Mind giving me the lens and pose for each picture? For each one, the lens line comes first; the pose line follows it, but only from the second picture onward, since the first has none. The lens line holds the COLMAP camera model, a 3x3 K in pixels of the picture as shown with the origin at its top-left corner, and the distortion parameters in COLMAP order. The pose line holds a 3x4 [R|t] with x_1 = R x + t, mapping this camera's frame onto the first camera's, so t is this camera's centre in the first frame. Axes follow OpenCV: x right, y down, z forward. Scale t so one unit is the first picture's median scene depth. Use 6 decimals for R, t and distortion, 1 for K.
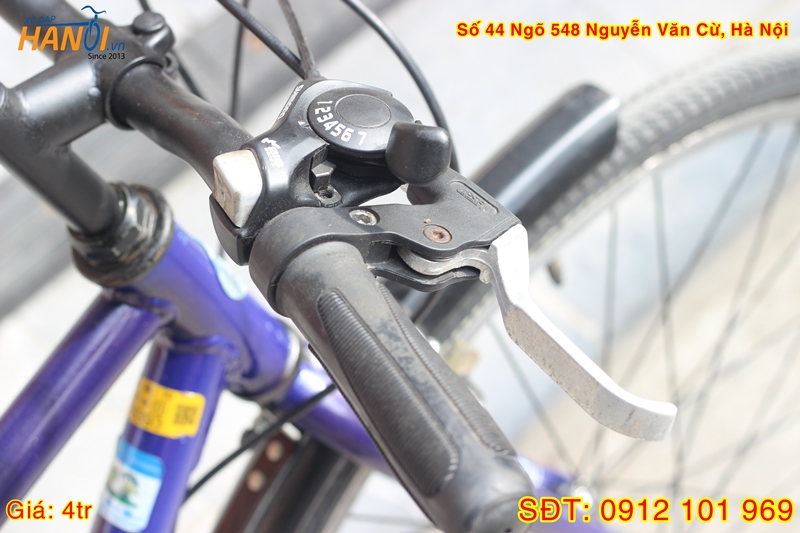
lens RADIAL K [[1835.9, 0, 400.5], [0, 1835.9, 266.0], [0, 0, 1]] dist [-0.106892, -0.383948]
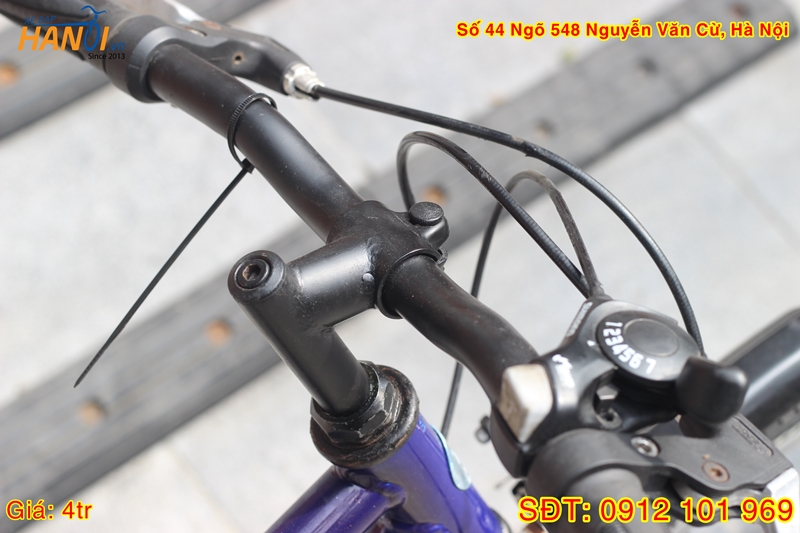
lens RADIAL K [[1835.9, 0, 400.5], [0, 1835.9, 266.0], [0, 0, 1]] dist [-0.106892, -0.383948]
pose [[0.990801, 0.119158, -0.064143, -0.096460], [-0.123811, 0.989524, -0.074255, -0.032195], [0.054623, 0.081514, 0.995174, -0.002184]]
